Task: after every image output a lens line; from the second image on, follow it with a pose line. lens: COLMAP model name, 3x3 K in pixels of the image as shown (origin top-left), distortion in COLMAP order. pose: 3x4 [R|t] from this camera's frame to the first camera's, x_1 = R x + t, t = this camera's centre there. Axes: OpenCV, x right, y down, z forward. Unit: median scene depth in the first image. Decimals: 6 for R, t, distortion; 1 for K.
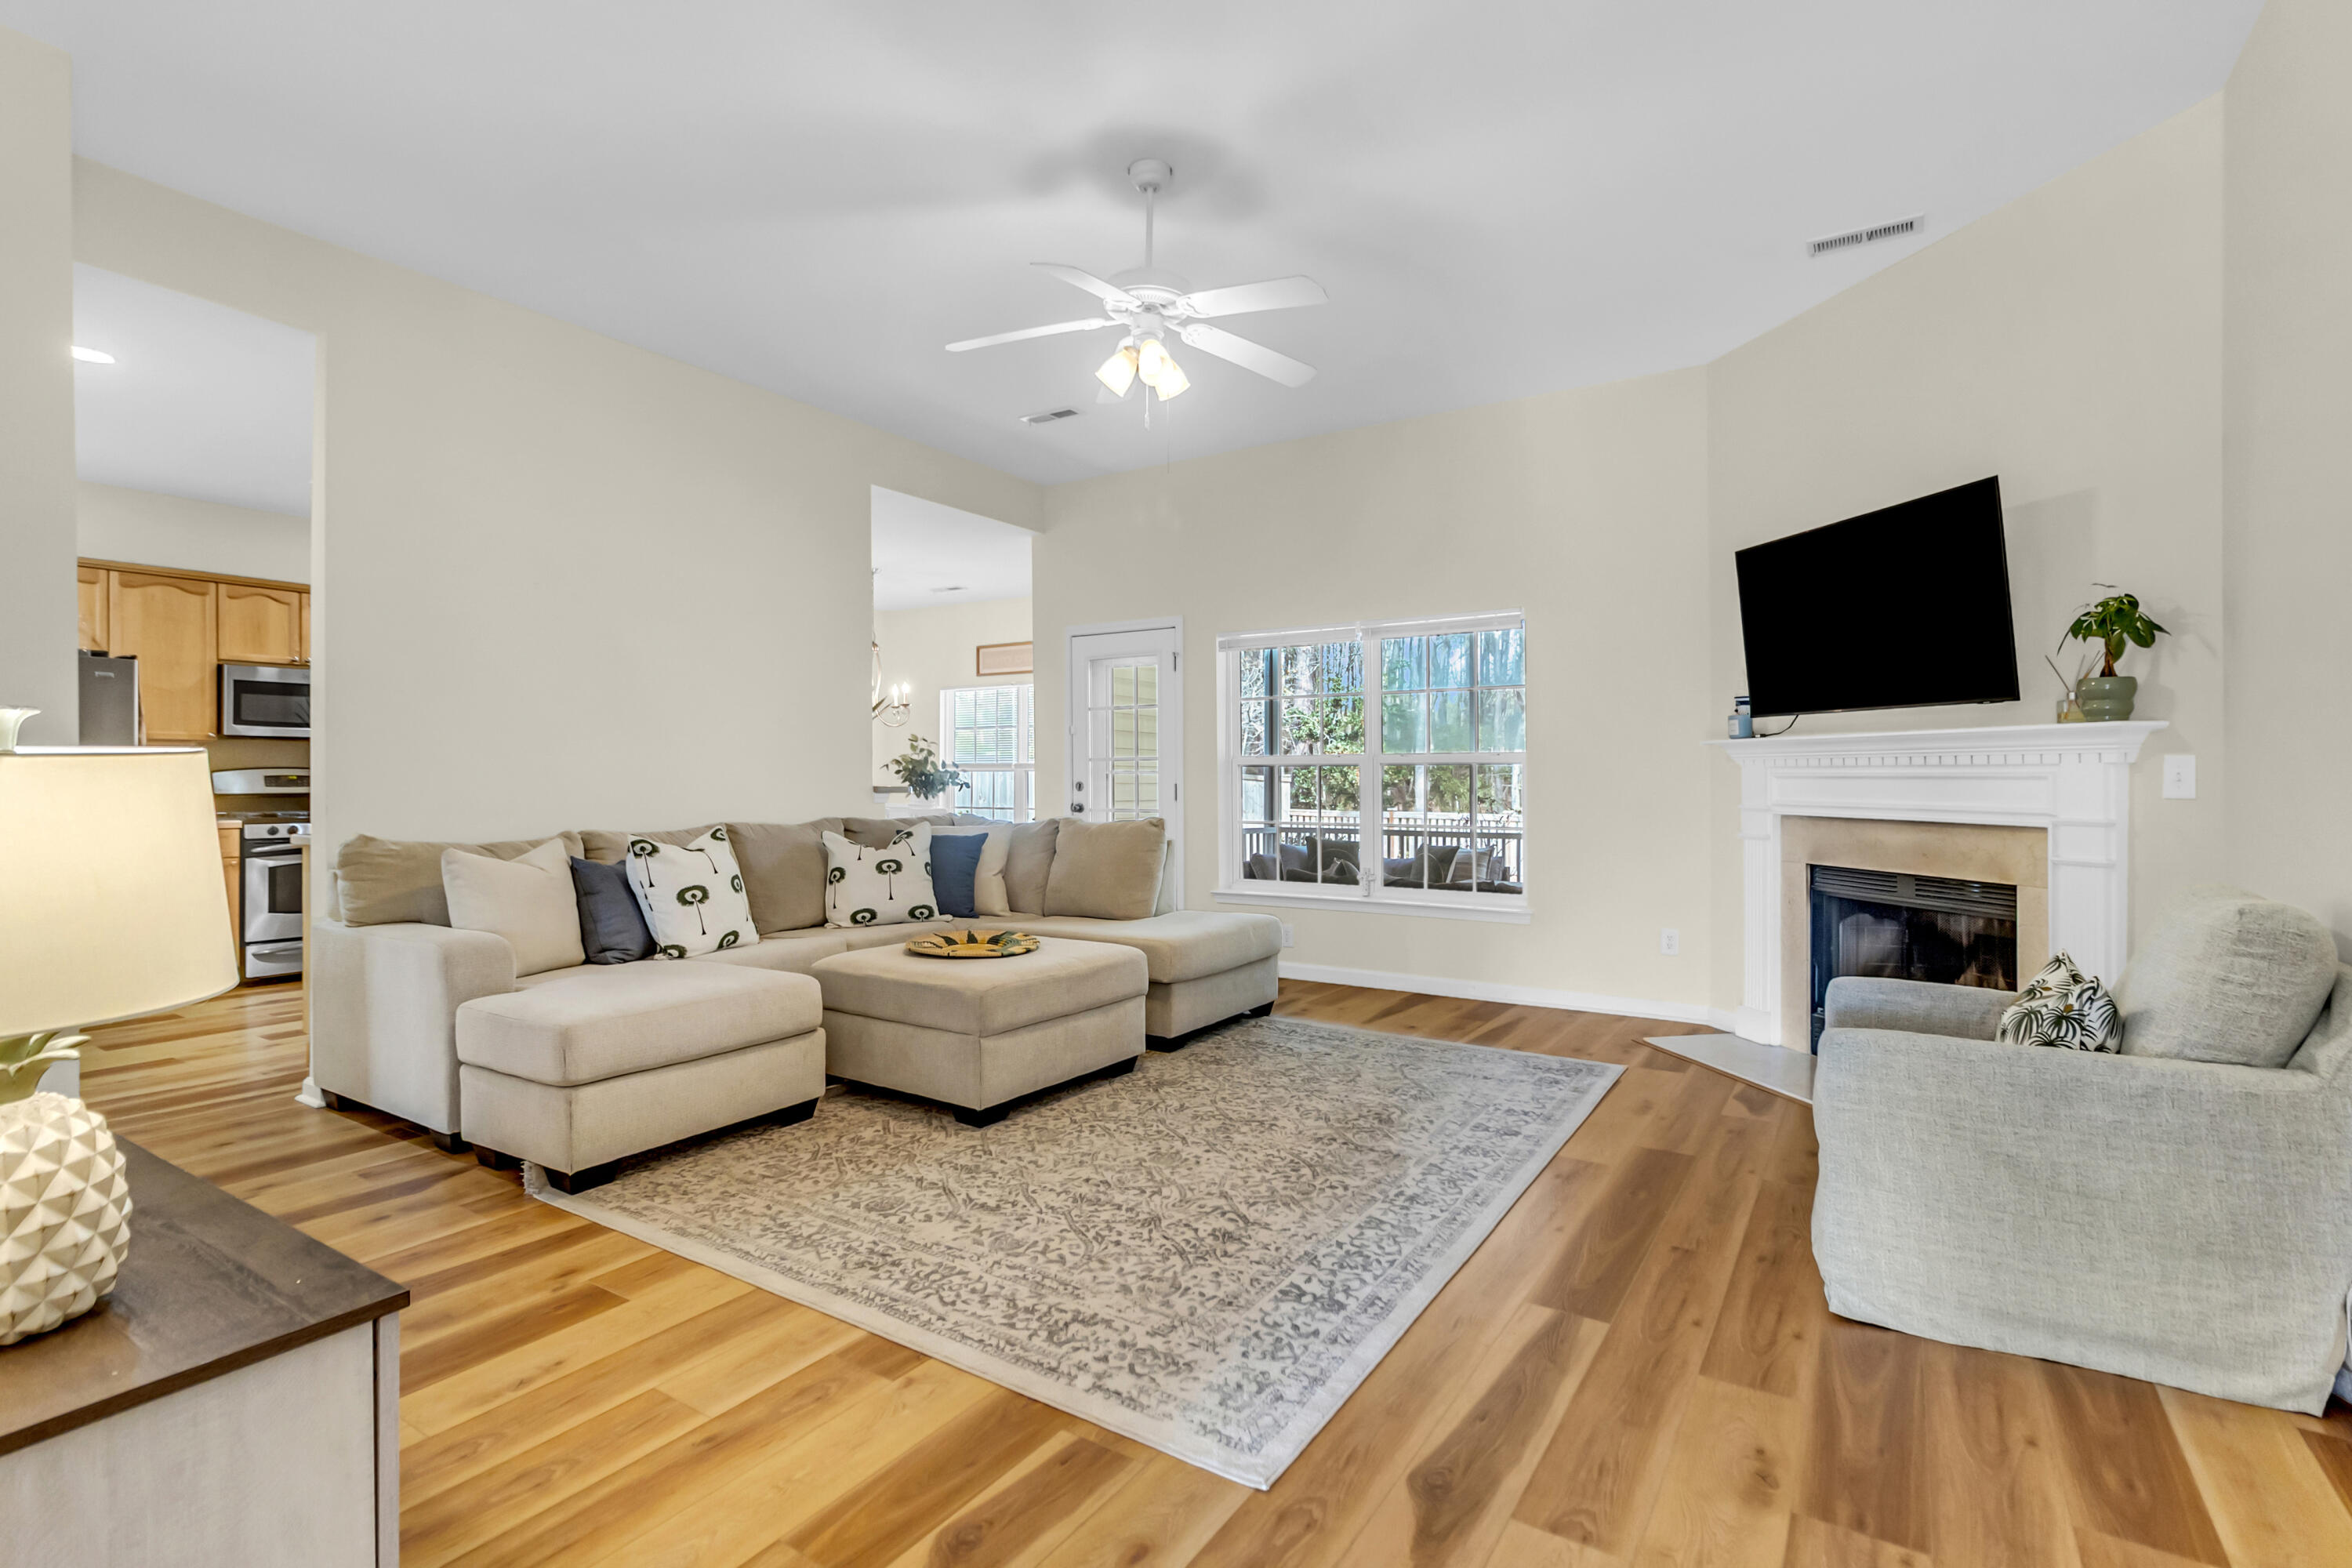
lens RADIAL K [[1100.6, 0, 1176.0], [0, 1100.6, 784.0], [0, 0, 1]] dist [0.001257, 0.000154]
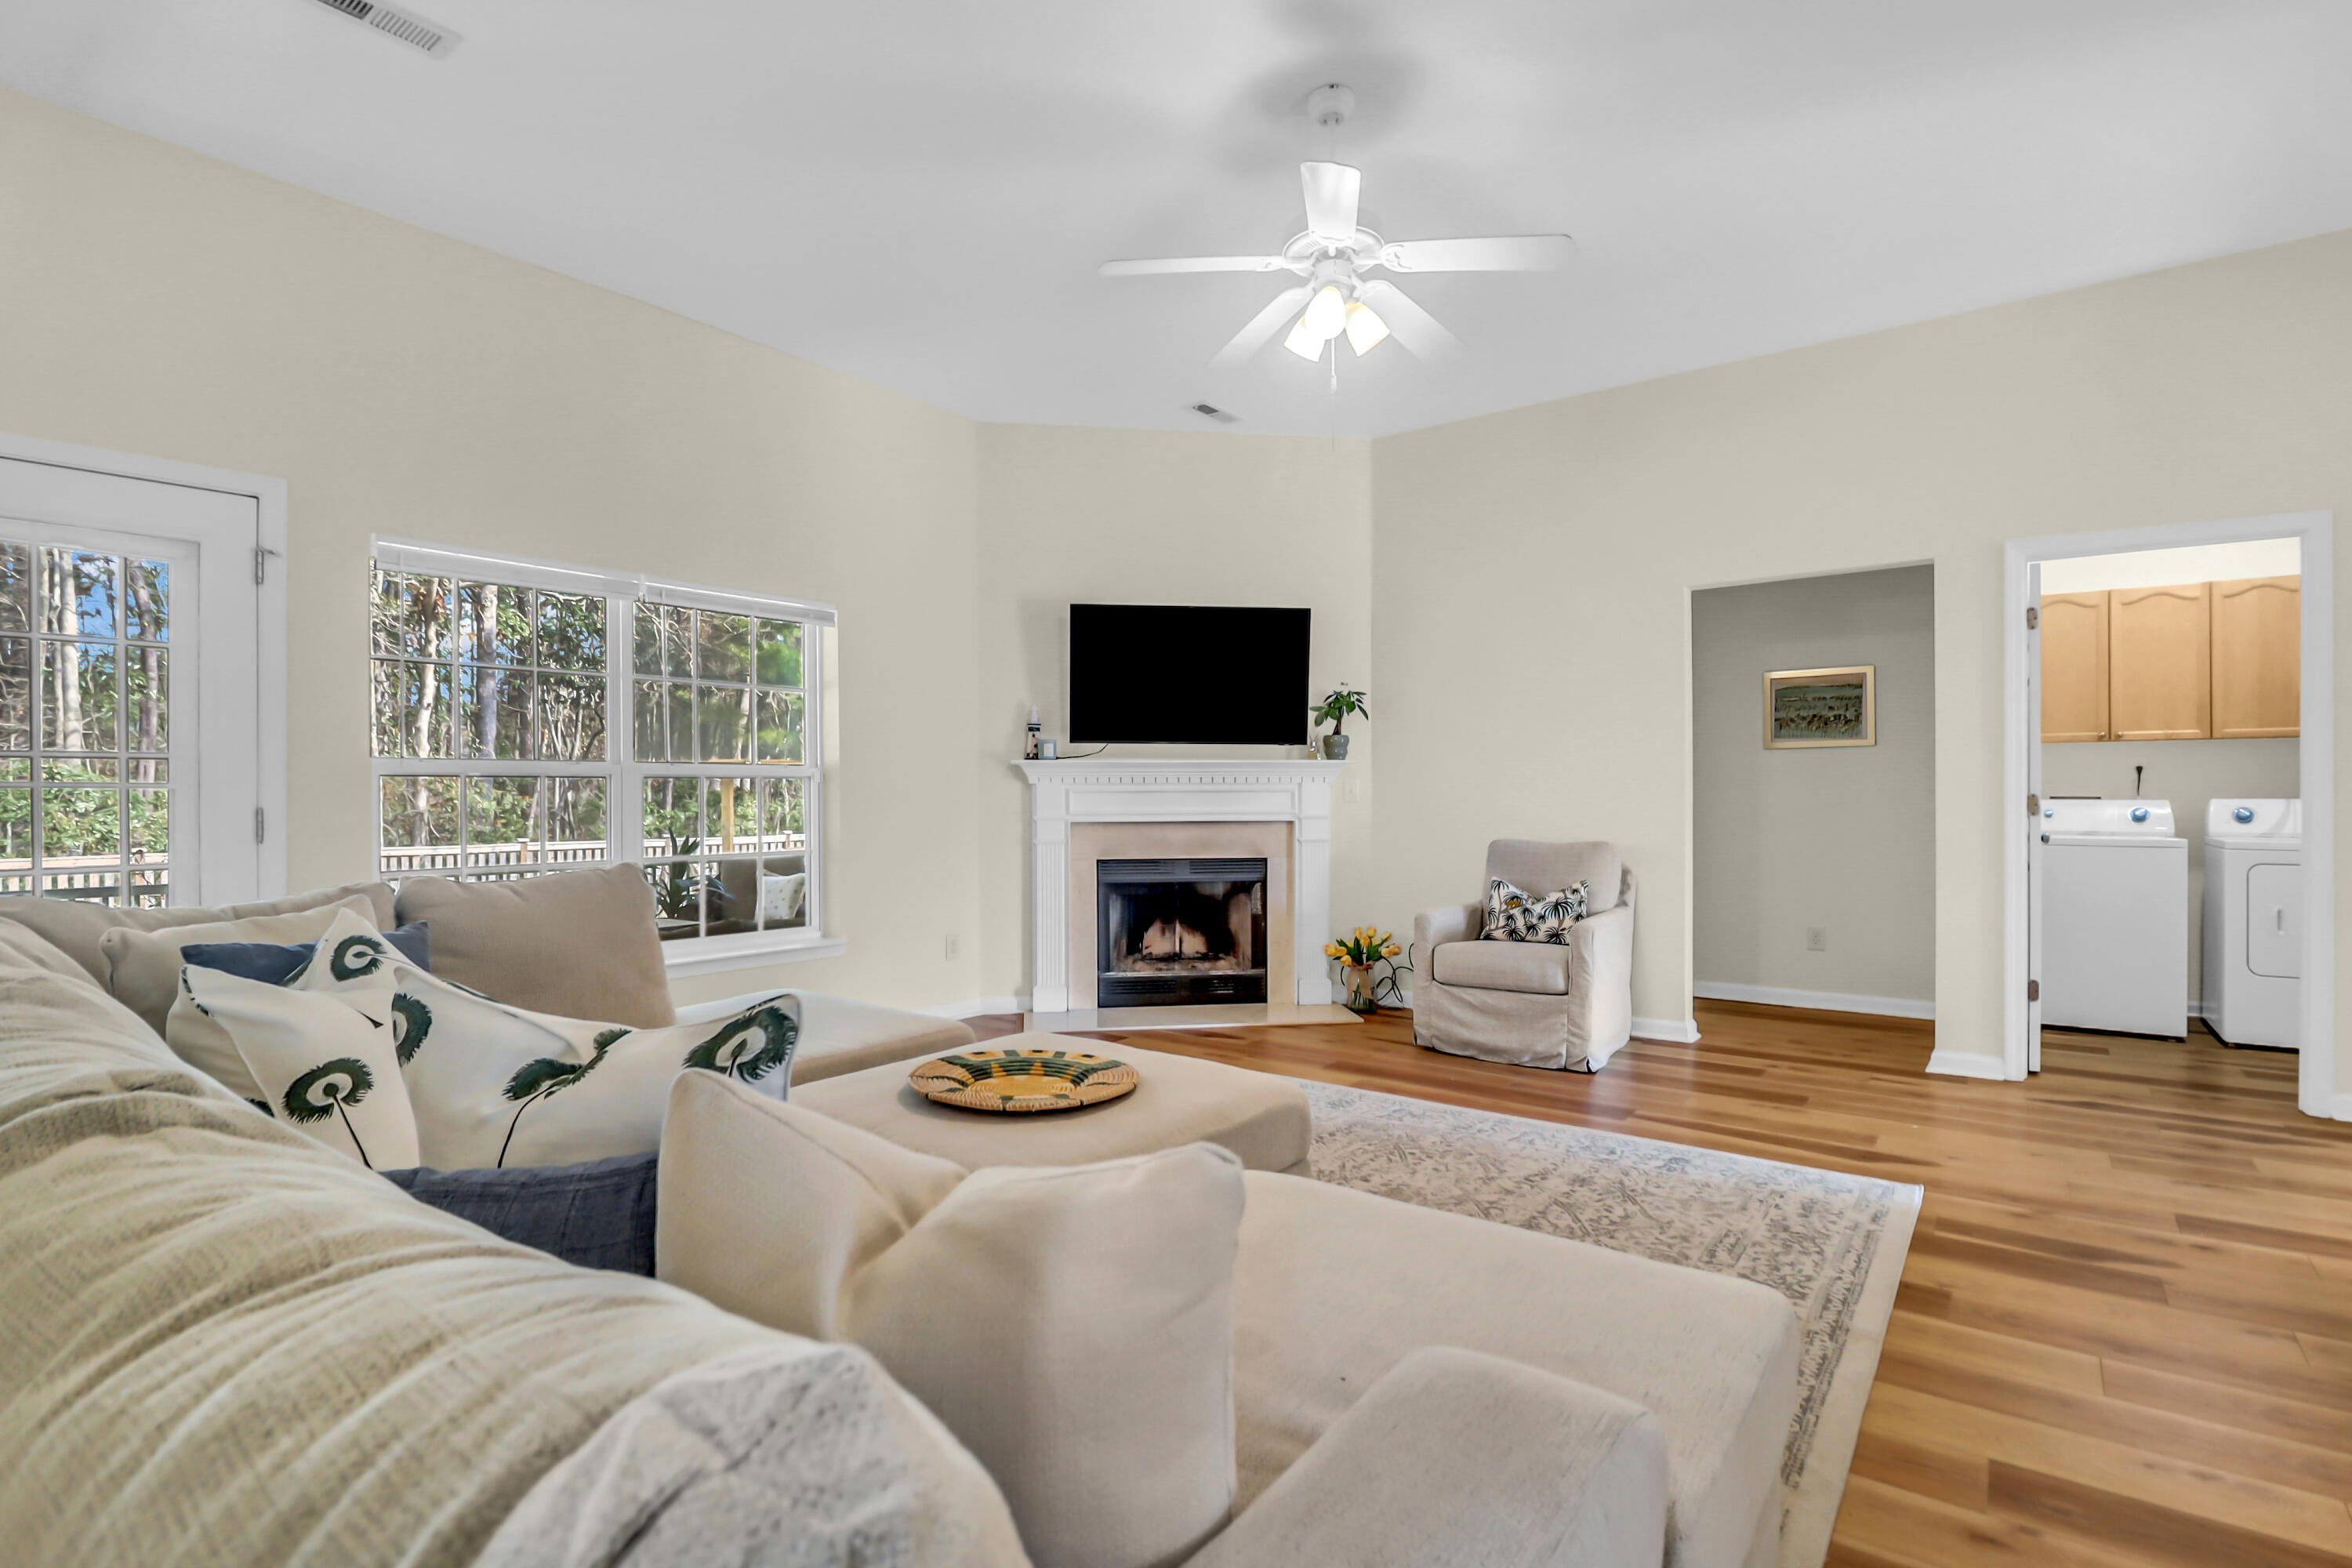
lens RADIAL K [[1111.6, 0, 1175.1], [0, 1111.6, 791.8], [0, 0, 1]] dist [0.000559, -0.014636]
pose [[0.074315, 0.001183, 0.997234, -0.861710], [0.008986, 0.999958, -0.001855, -0.003193], [-0.997194, 0.009099, 0.074301, 0.992915]]
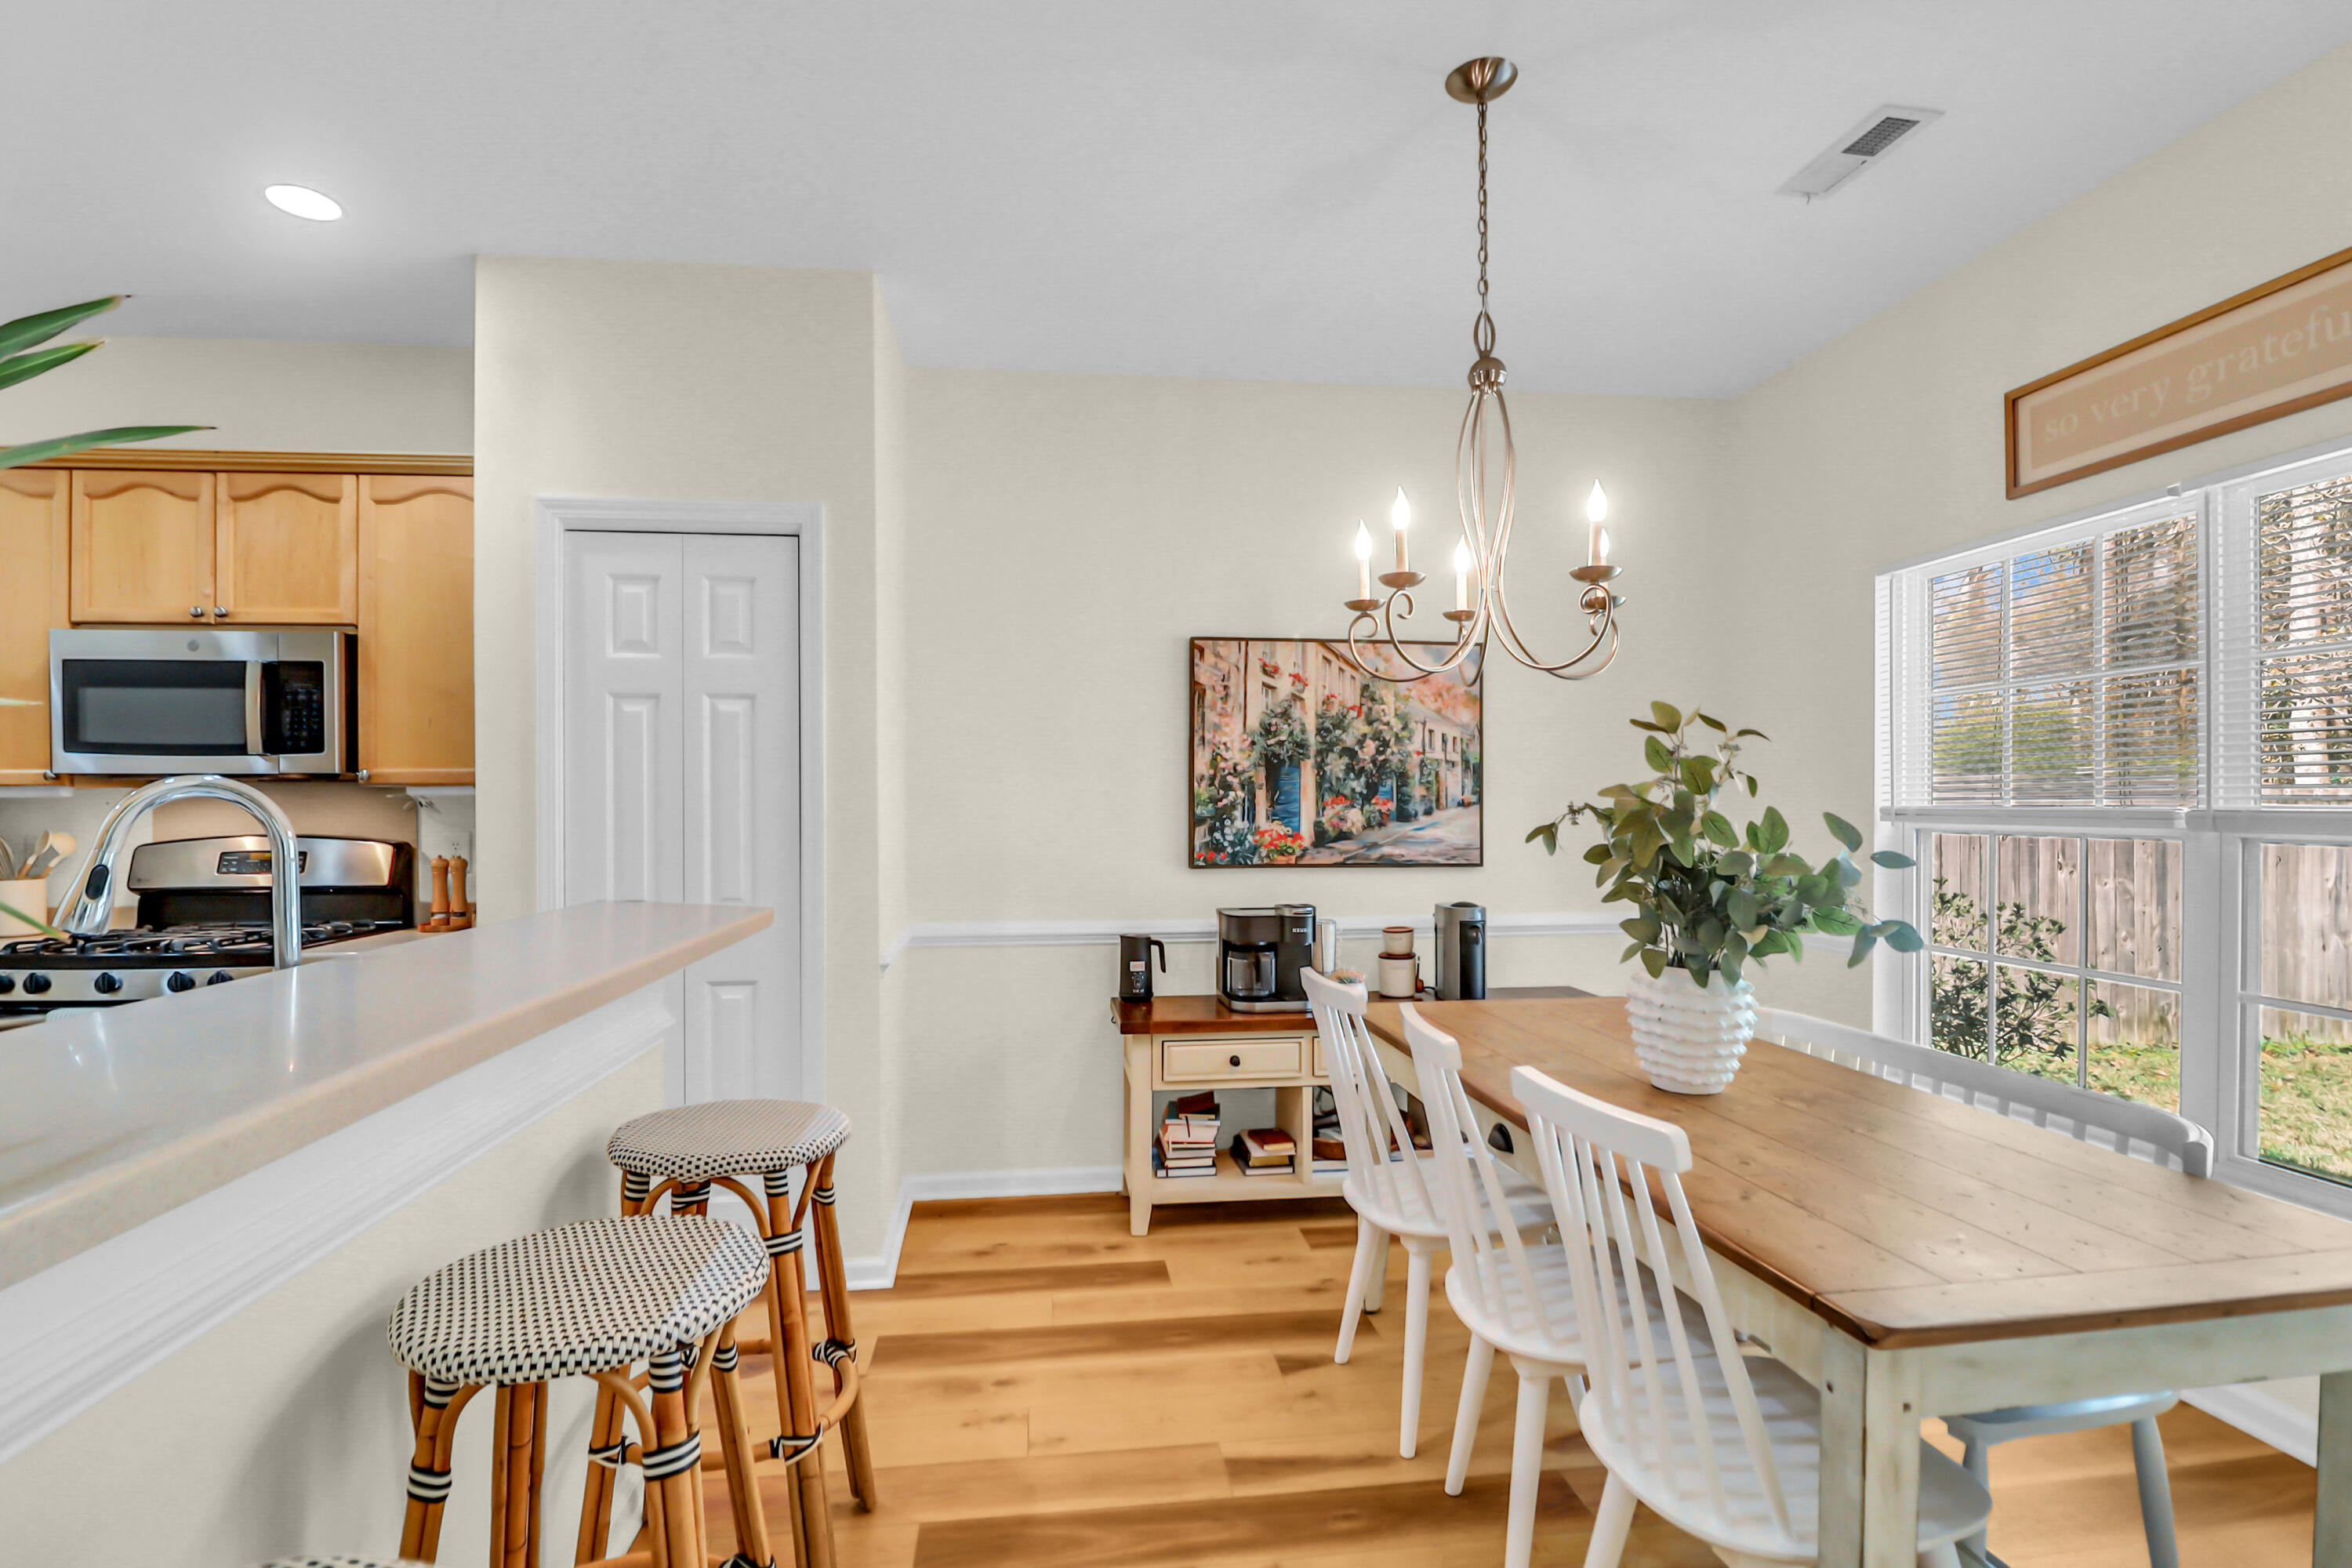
lens RADIAL K [[1111.6, 0, 1175.1], [0, 1111.6, 791.8], [0, 0, 1]] dist [0.000559, -0.014636]
pose [[0.649424, -0.008835, -0.760375, -0.286679], [-0.002846, 0.999897, -0.014049, -0.050837], [0.760421, 0.011287, 0.649332, 1.793483]]
